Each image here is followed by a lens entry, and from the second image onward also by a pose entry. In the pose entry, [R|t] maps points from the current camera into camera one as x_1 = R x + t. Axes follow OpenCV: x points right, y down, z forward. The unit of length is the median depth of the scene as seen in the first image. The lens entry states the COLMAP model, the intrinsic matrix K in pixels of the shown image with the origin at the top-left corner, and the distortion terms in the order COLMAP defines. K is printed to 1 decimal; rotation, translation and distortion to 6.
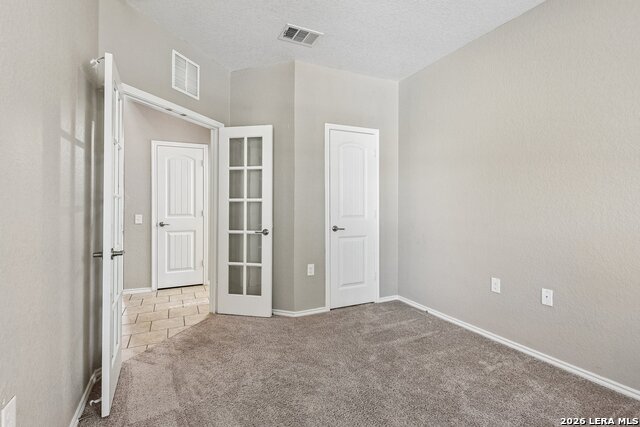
lens RADIAL K [[308.0, 0, 322.1], [0, 308.0, 208.0], [0, 0, 1]] dist [-0.000205, -0.000080]
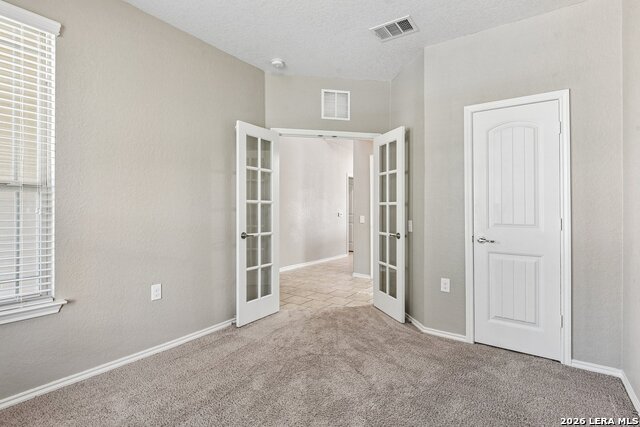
lens RADIAL K [[320.7, 0, 319.6], [0, 320.7, 215.9], [0, 0, 1]] dist [-0.001218, -0.000262]
pose [[0.470368, 0.026459, -0.882074, 0.594654], [-0.014537, 0.999647, 0.022234, -0.005375], [0.882351, 0.002364, 0.470587, 0.286290]]
